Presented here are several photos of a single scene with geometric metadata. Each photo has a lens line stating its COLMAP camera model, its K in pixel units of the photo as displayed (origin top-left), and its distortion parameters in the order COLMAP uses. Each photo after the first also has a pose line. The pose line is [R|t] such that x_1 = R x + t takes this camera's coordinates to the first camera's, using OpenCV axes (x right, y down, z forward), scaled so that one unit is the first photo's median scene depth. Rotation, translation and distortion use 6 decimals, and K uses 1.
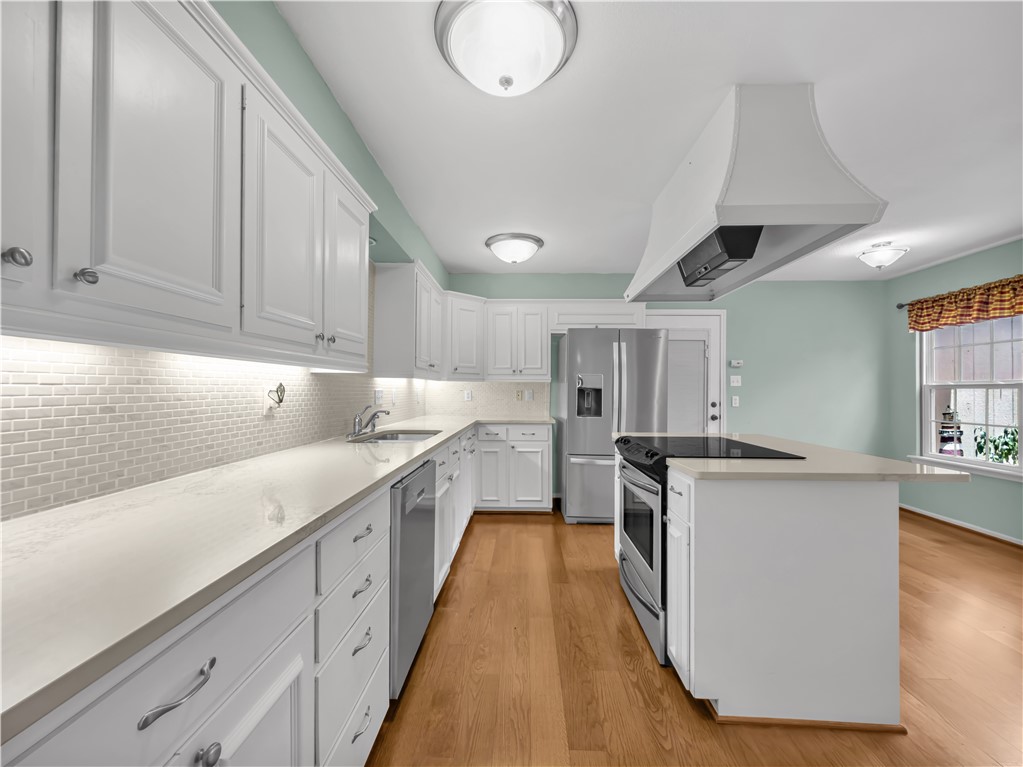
lens RADIAL K [[411.9, 0, 512.5], [0, 411.9, 388.7], [0, 0, 1]] dist [0.003628, -0.000248]
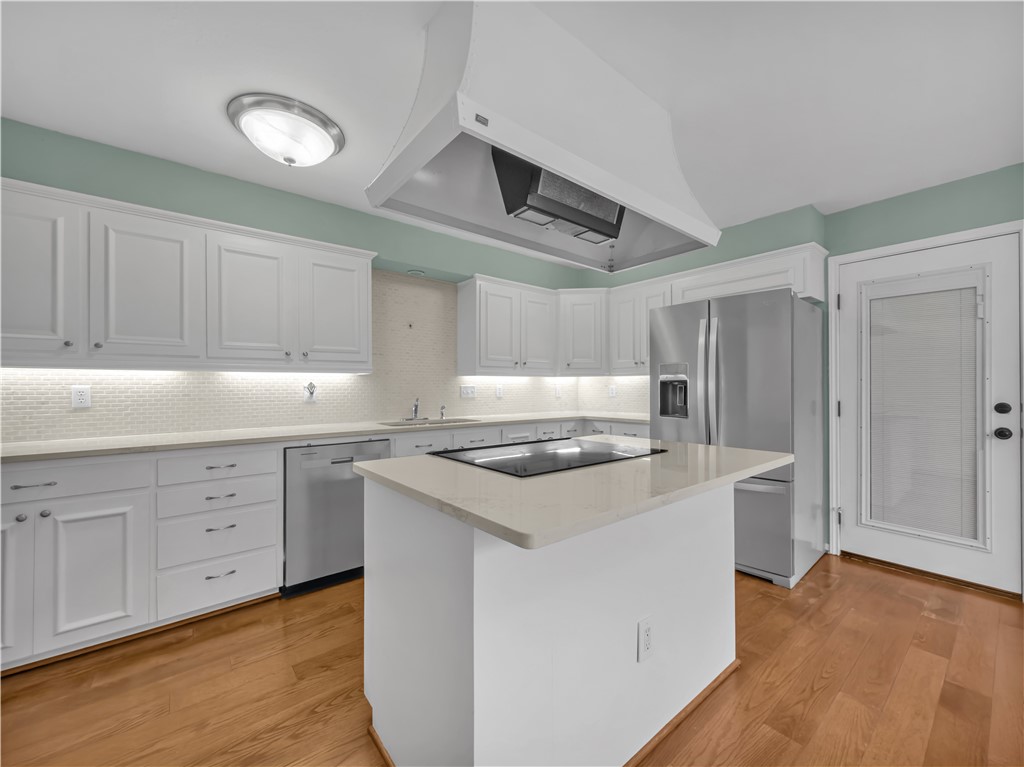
lens RADIAL K [[412.3, 0, 516.5], [0, 412.3, 384.6], [0, 0, 1]] dist [0.003628, -0.000248]
pose [[0.664155, -0.013994, -0.747464, 0.519122], [0.010732, 0.999900, -0.009184, 0.008436], [0.747518, -0.001922, 0.664239, 0.222901]]
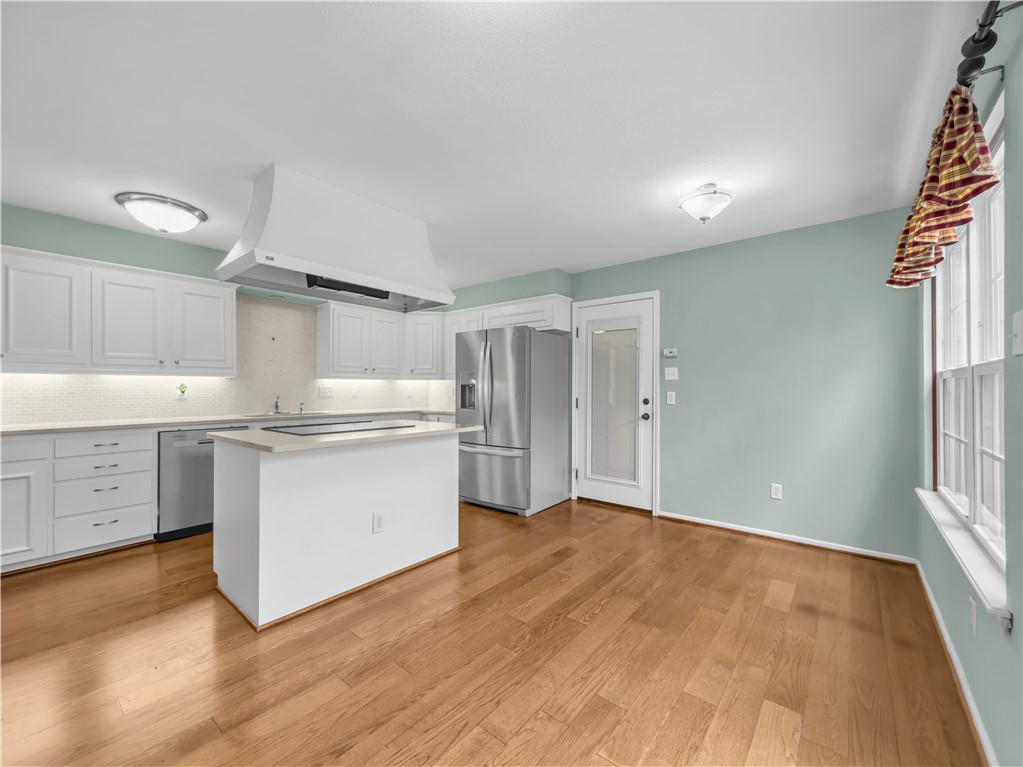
lens RADIAL K [[411.9, 0, 506.1], [0, 411.9, 386.8], [0, 0, 1]] dist [0.003628, -0.000248]
pose [[0.792882, -0.008955, -0.609310, 0.861339], [0.007007, 0.999960, -0.005580, 0.011153], [0.609335, 0.000155, 0.792913, 0.146208]]
